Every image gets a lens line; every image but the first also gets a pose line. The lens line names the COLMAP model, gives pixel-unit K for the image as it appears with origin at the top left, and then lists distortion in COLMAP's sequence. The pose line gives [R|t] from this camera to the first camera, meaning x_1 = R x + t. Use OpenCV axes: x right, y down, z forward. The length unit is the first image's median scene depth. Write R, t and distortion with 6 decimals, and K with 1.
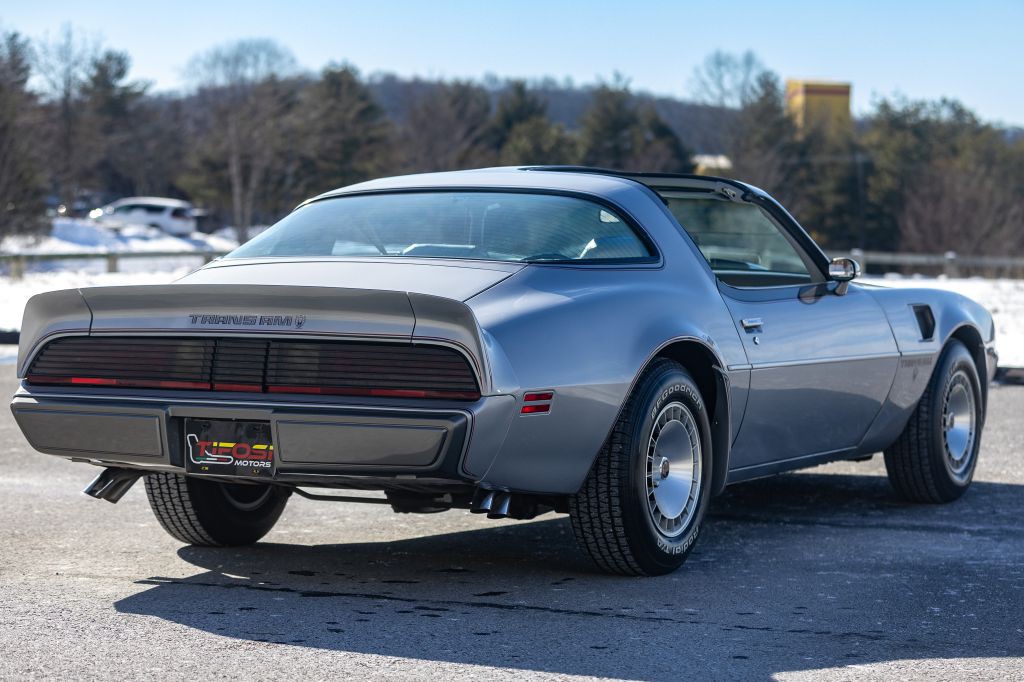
lens RADIAL K [[2565.4, 0, 556.6], [0, 2565.4, 312.1], [0, 0, 1]] dist [0.084909, 0.000000]
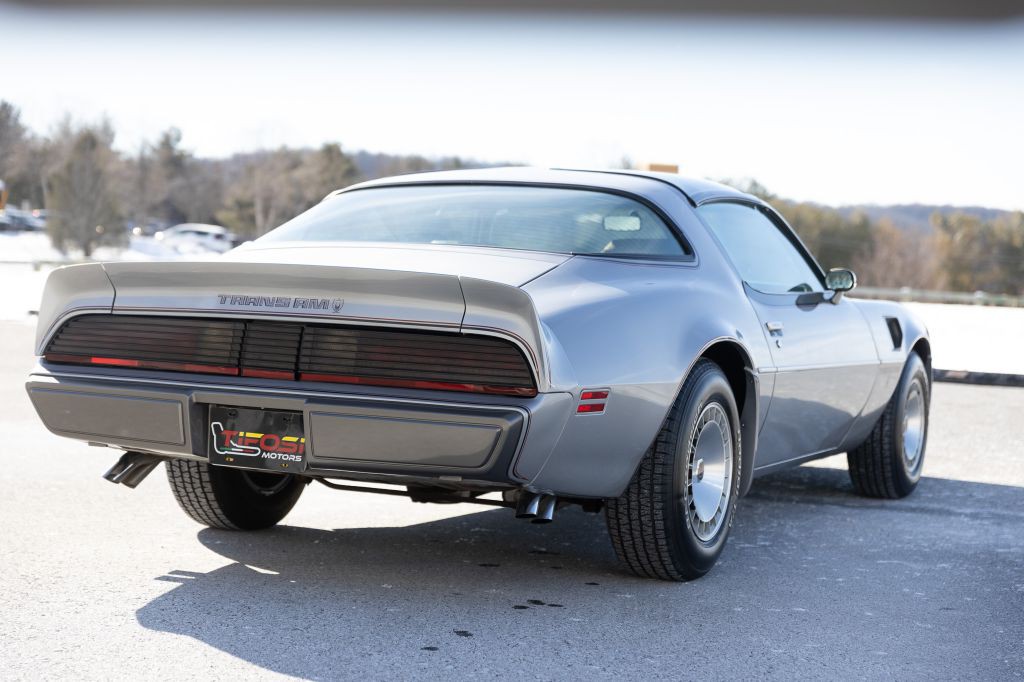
lens RADIAL K [[1731.0, 0, 531.0], [0, 1731.0, 322.3], [0, 0, 1]] dist [-0.028496, 0.000000]
pose [[0.998497, 0.034355, 0.042704, -0.053034], [-0.034230, 0.999407, -0.003660, 0.009122], [-0.042804, 0.002193, 0.999081, 0.348333]]
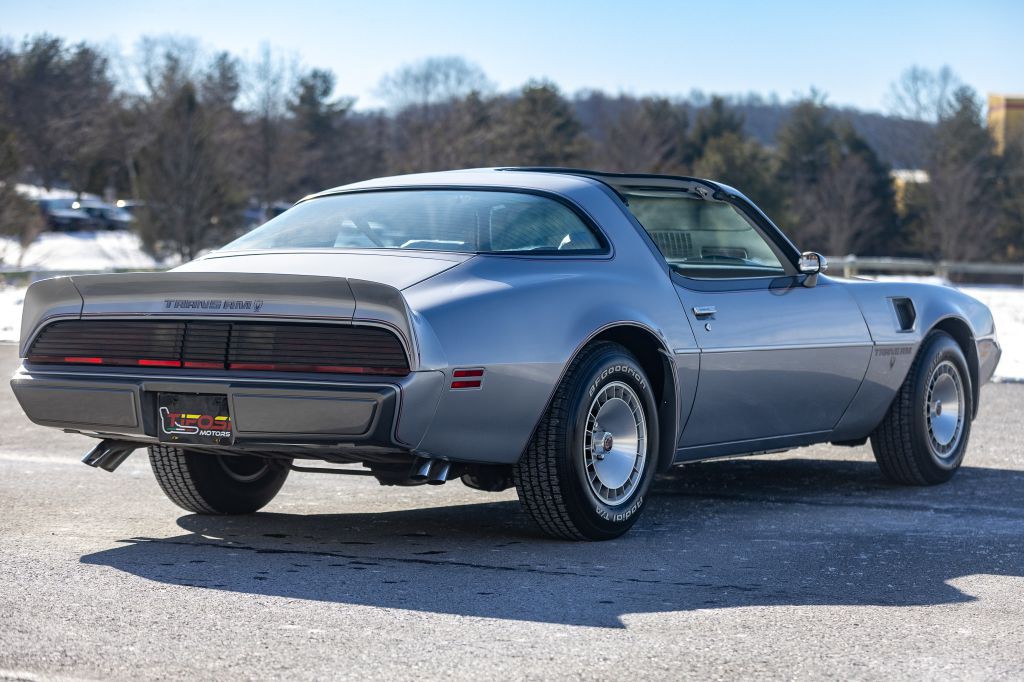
lens RADIAL K [[2565.4, 0, 606.2], [0, 2565.4, 333.5], [0, 0, 1]] dist [0.084909, 0.000000]
pose [[0.997685, 0.001223, -0.068001, 0.116876], [-0.001109, 0.999998, 0.001716, 0.012907], [0.068003, -0.001637, 0.997684, -0.087314]]
